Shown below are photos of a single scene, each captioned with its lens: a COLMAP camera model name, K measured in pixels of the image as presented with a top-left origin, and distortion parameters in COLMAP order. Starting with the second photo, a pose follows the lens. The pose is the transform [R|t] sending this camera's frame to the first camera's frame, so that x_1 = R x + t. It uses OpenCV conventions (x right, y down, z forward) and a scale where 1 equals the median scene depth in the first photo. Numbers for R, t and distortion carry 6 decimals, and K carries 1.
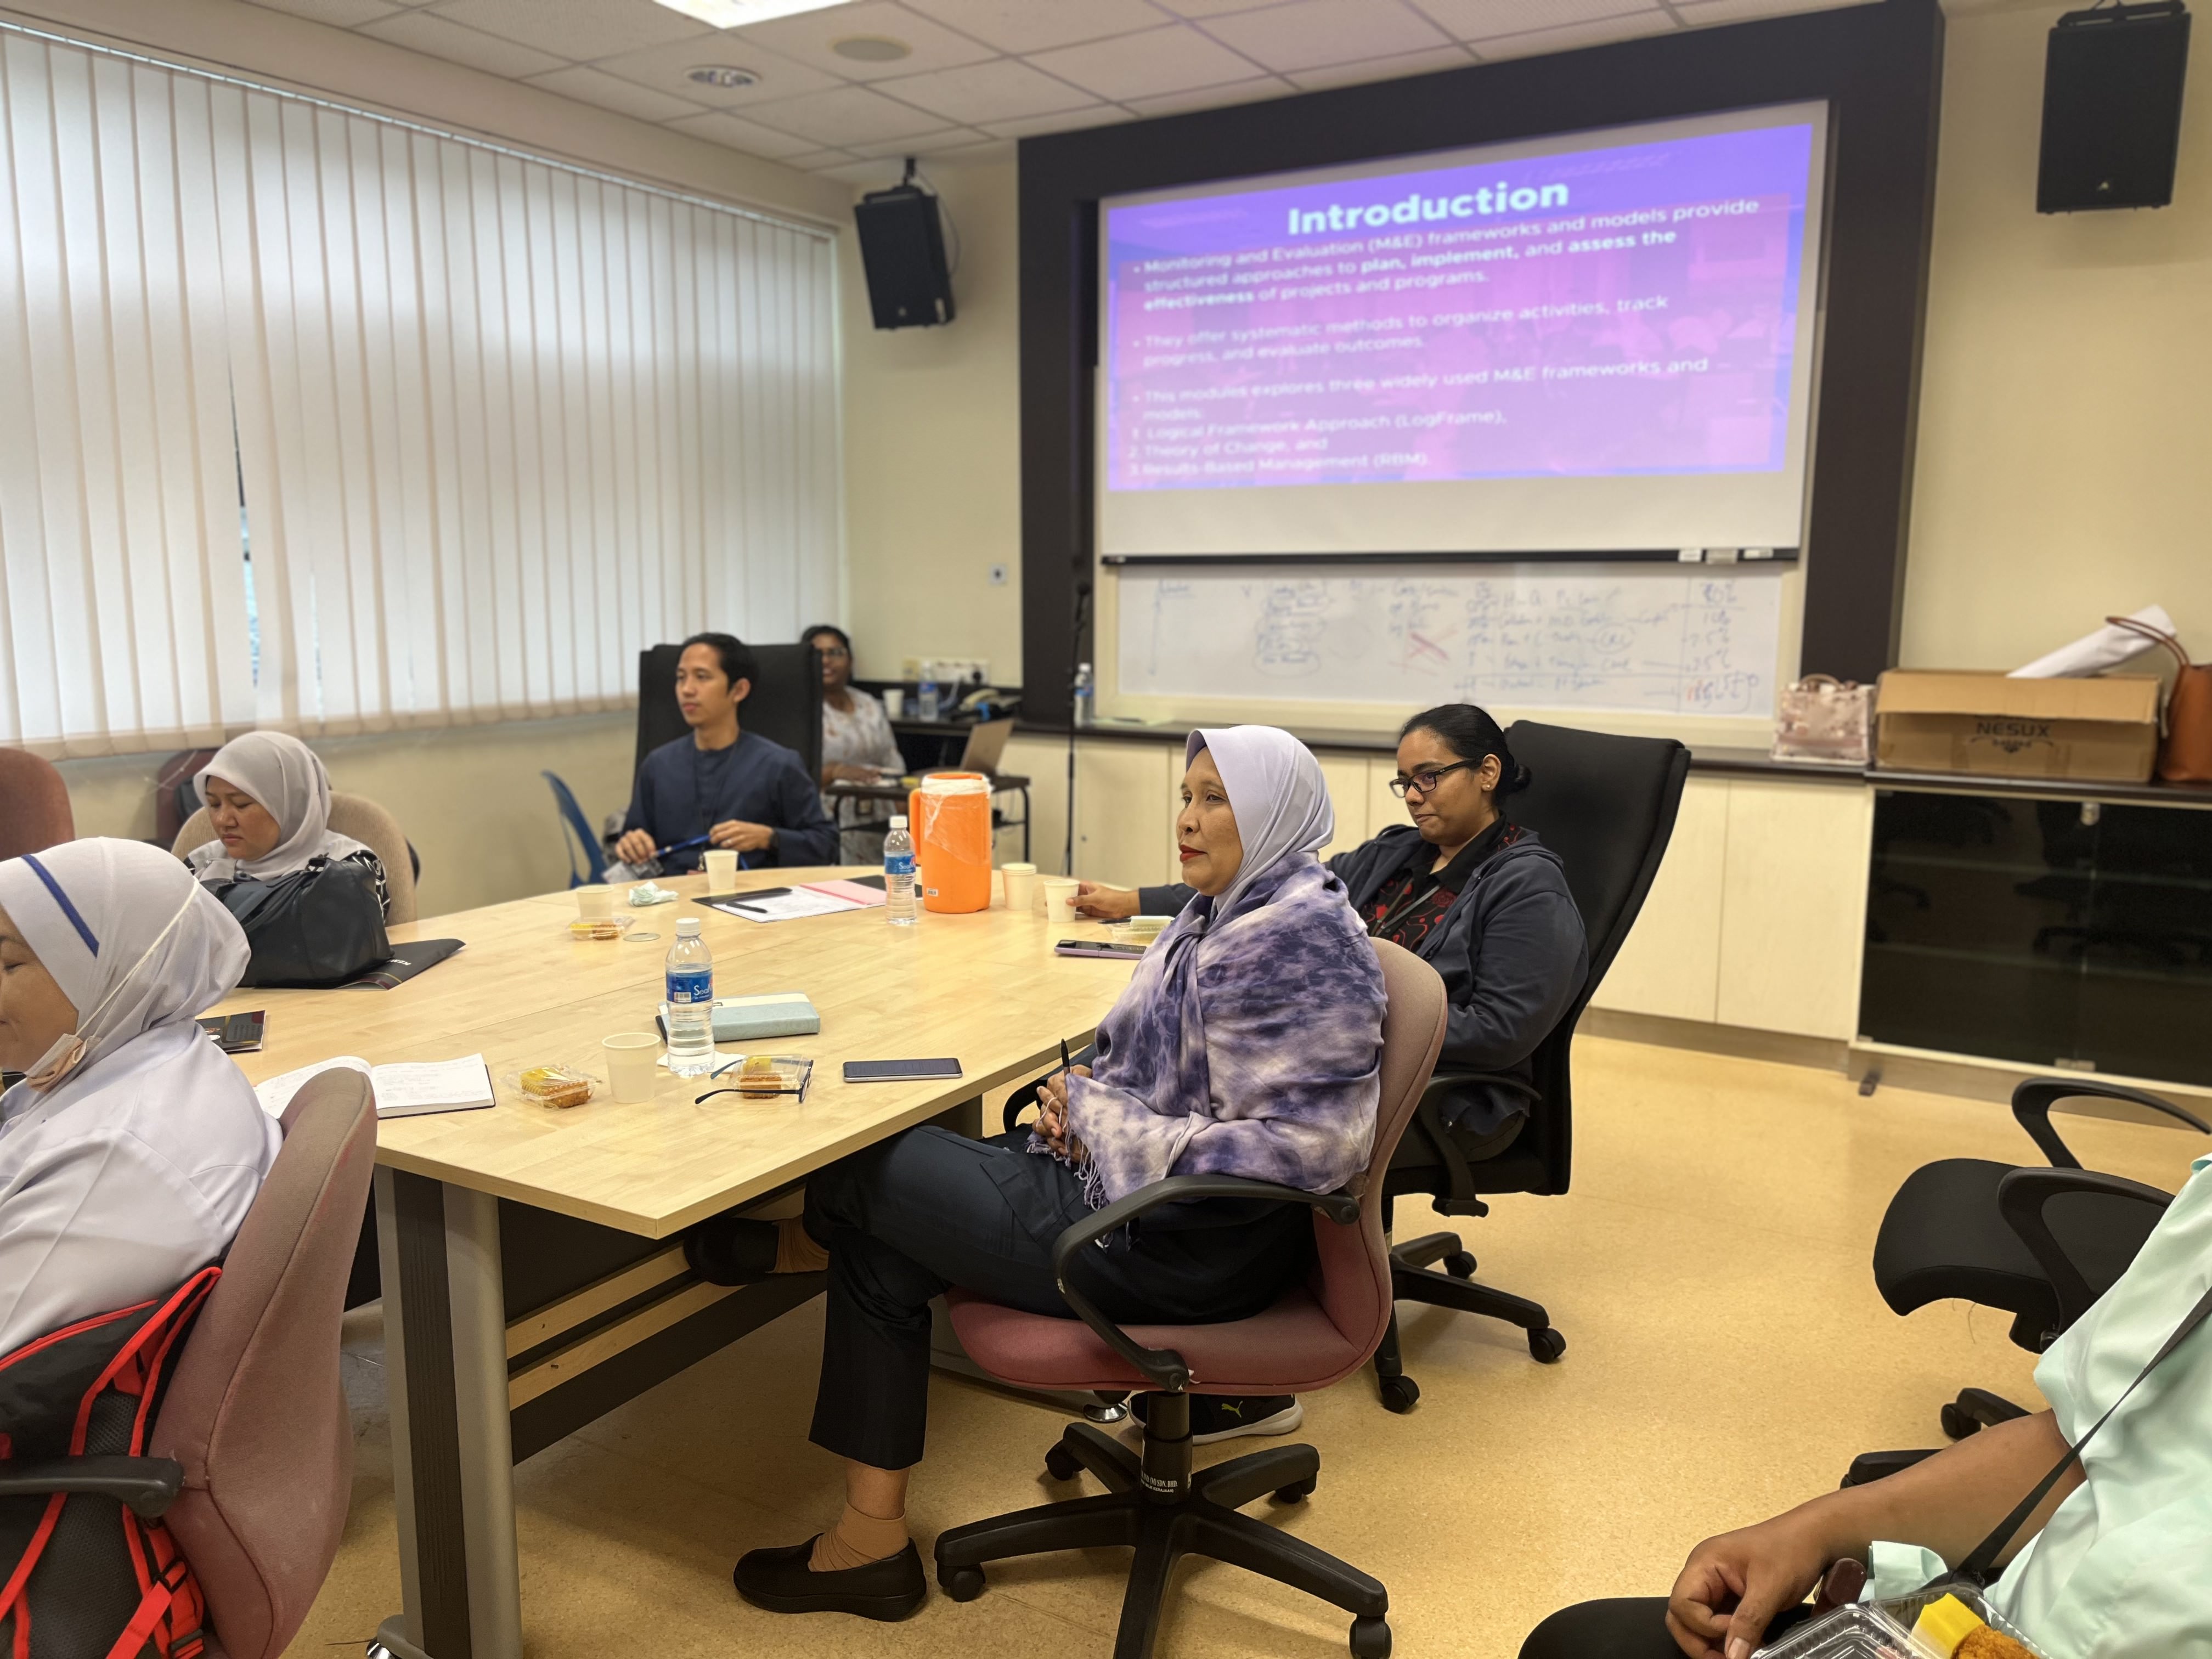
lens RADIAL K [[1680.0, 0, 1099.1], [0, 1680.0, 823.0], [0, 0, 1]] dist [0.045302, -0.065415]
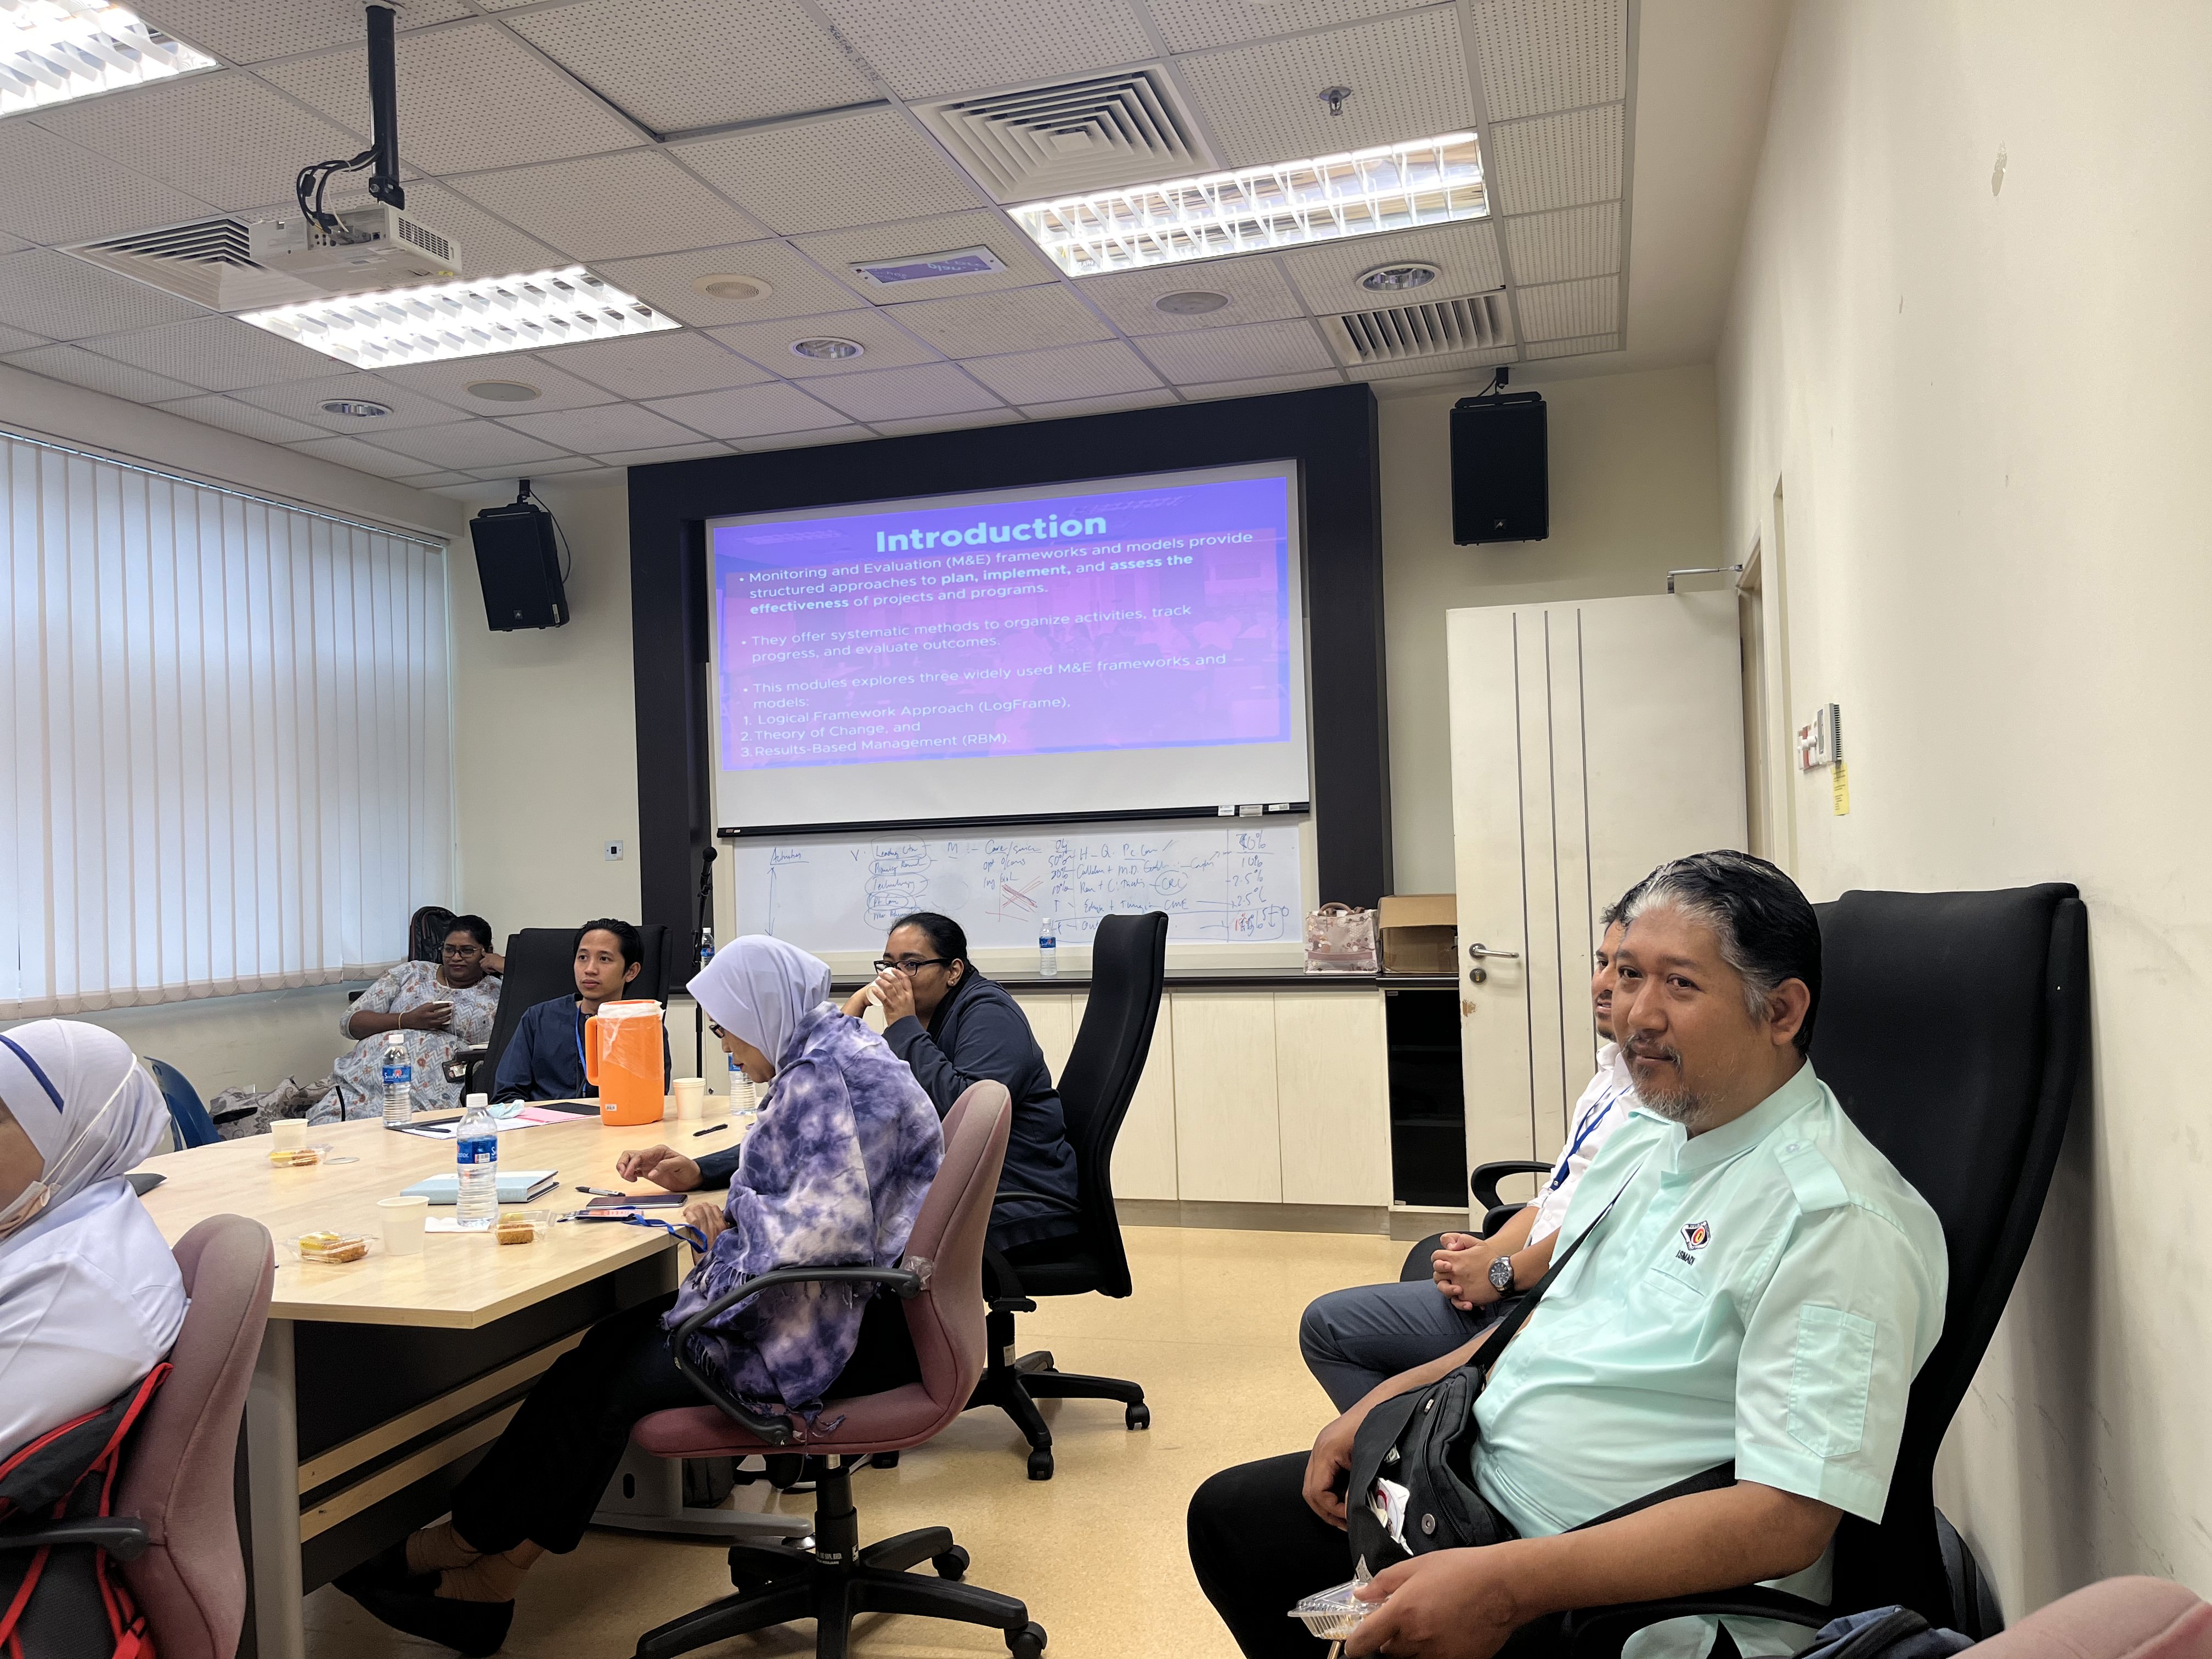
lens RADIAL K [[1677.9, 0, 1106.0], [0, 1677.9, 829.5], [0, 0, 1]] dist [0.055610, -0.088281]
pose [[0.963407, -0.031304, 0.266208, -0.053037], [0.075925, 0.984351, -0.159024, 0.038495], [-0.257065, 0.173417, 0.950707, -0.117681]]
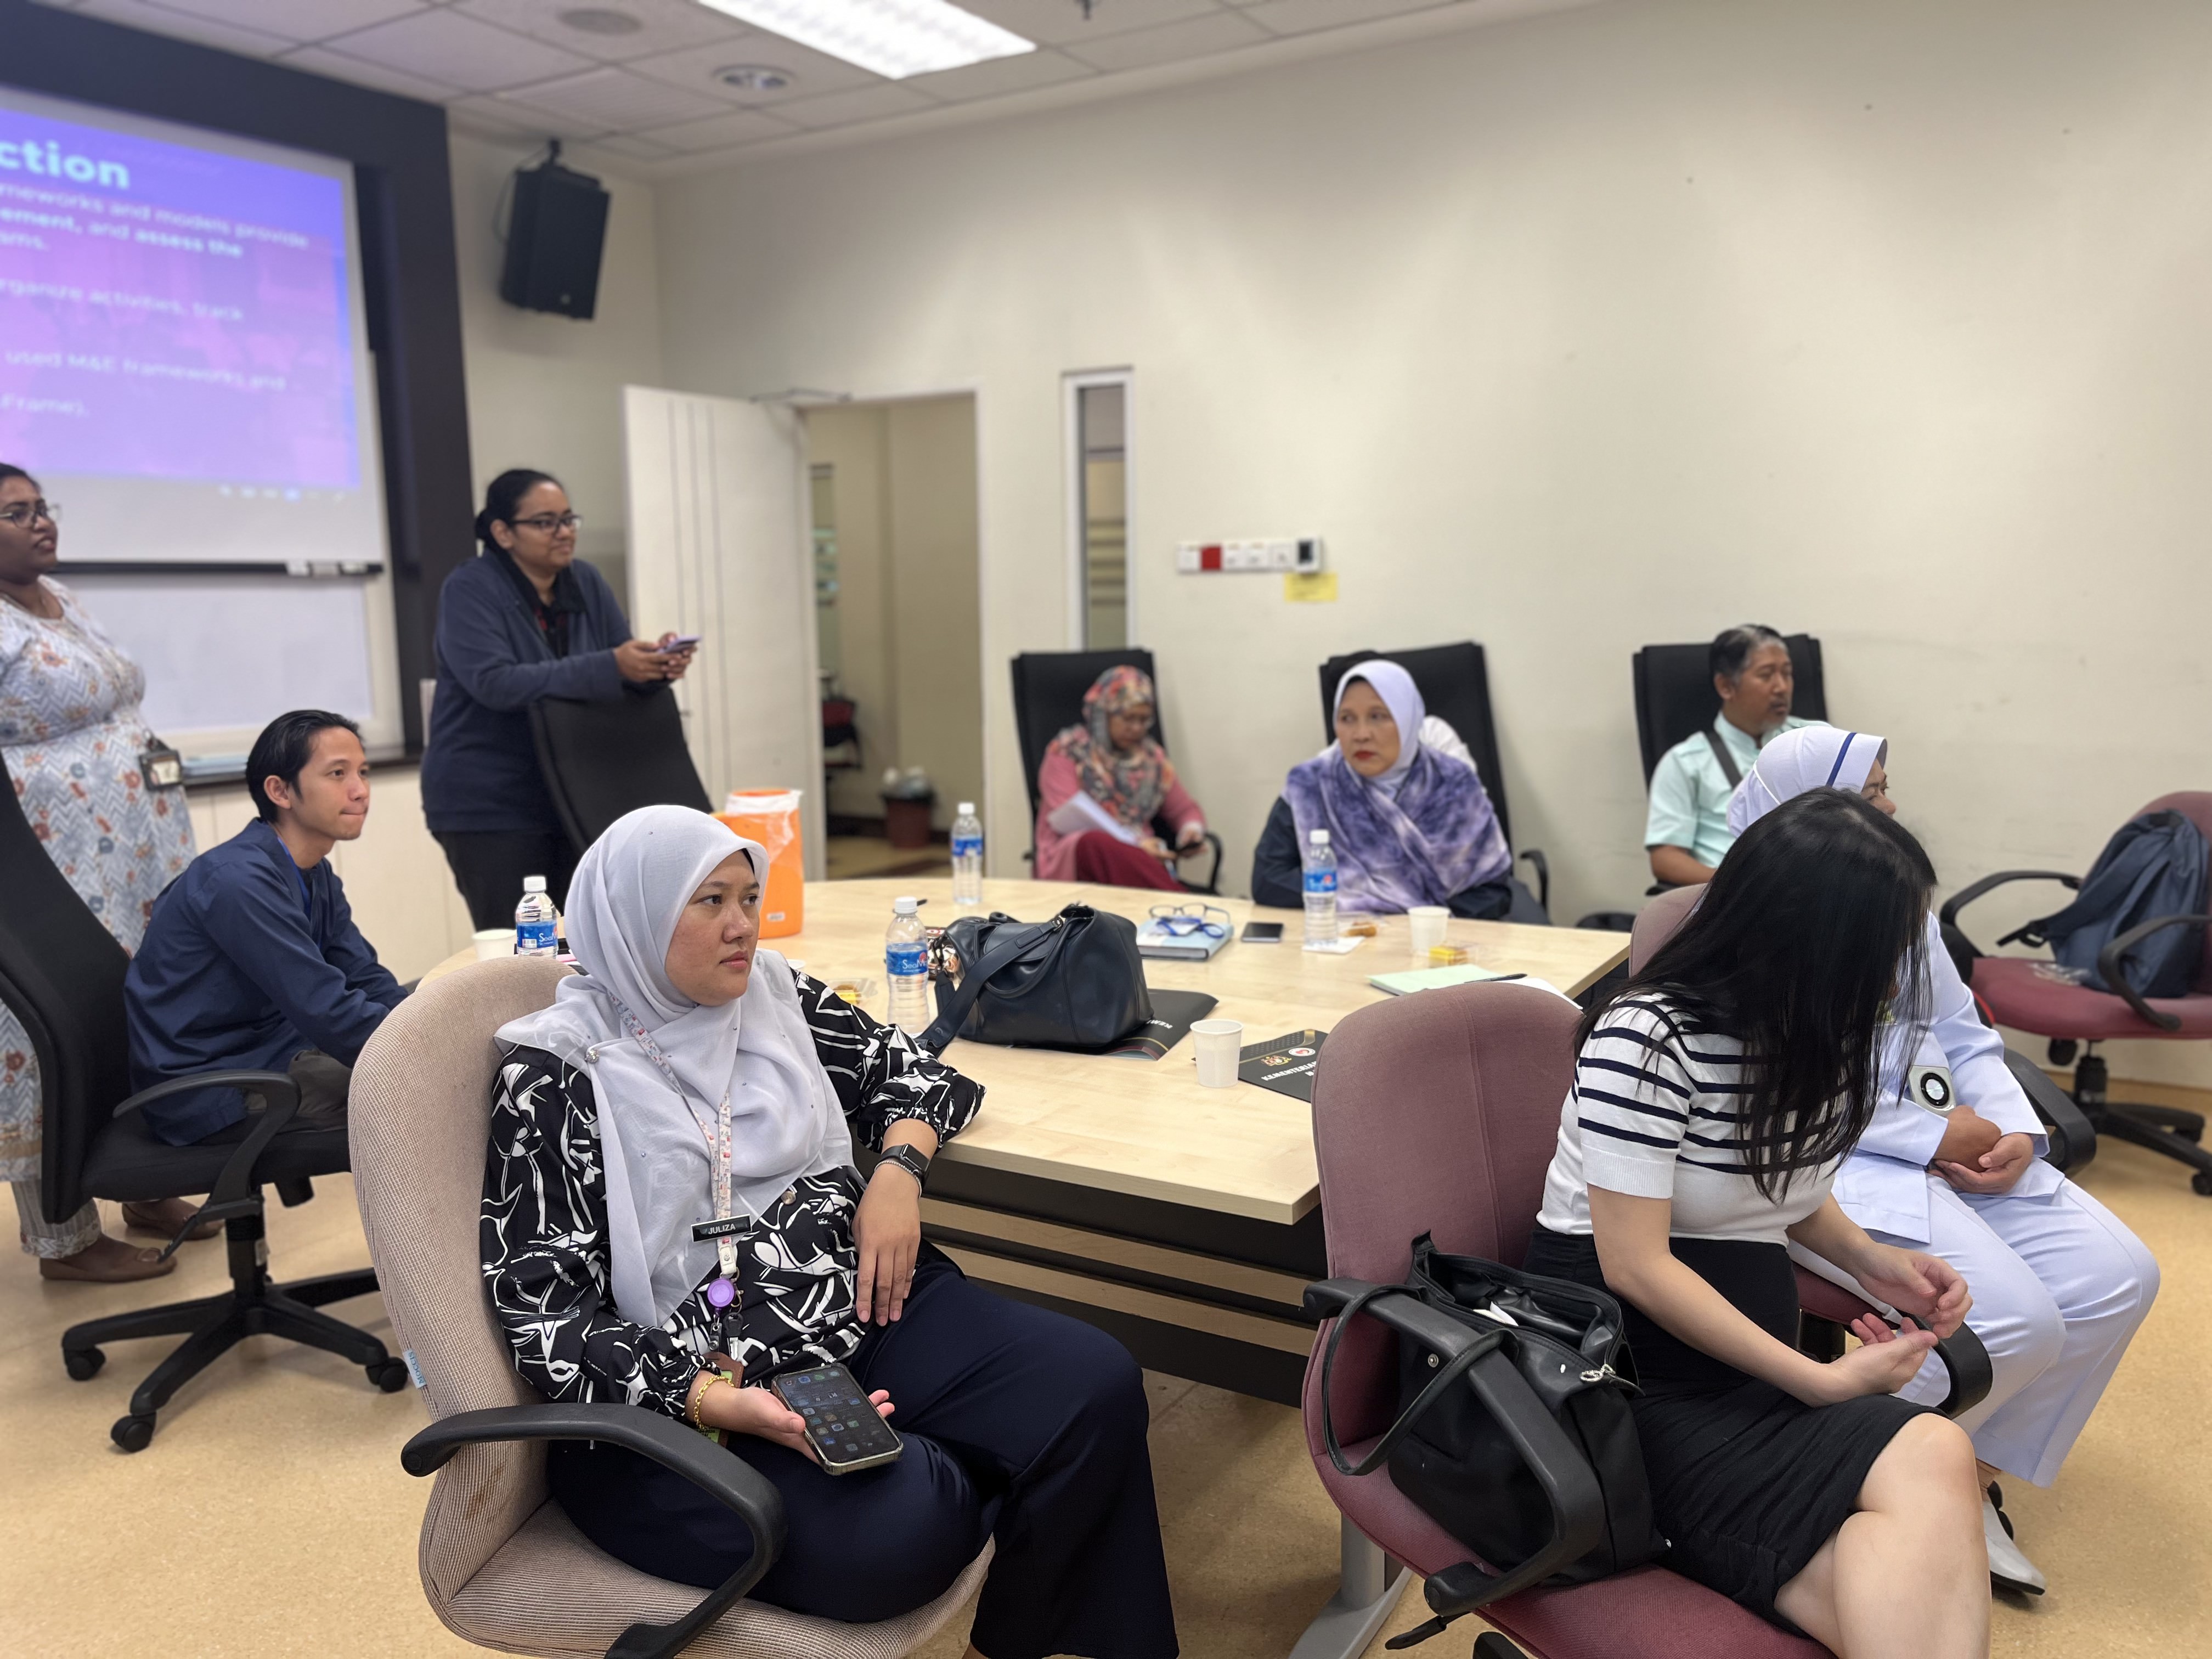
lens RADIAL K [[1677.9, 0, 1106.0], [0, 1677.9, 829.5], [0, 0, 1]] dist [0.055610, -0.088281]
pose [[0.015671, -0.133738, 0.990893, -0.655197], [0.176556, 0.975813, 0.128910, -0.047741], [-0.984166, 0.172928, 0.038904, 0.485977]]
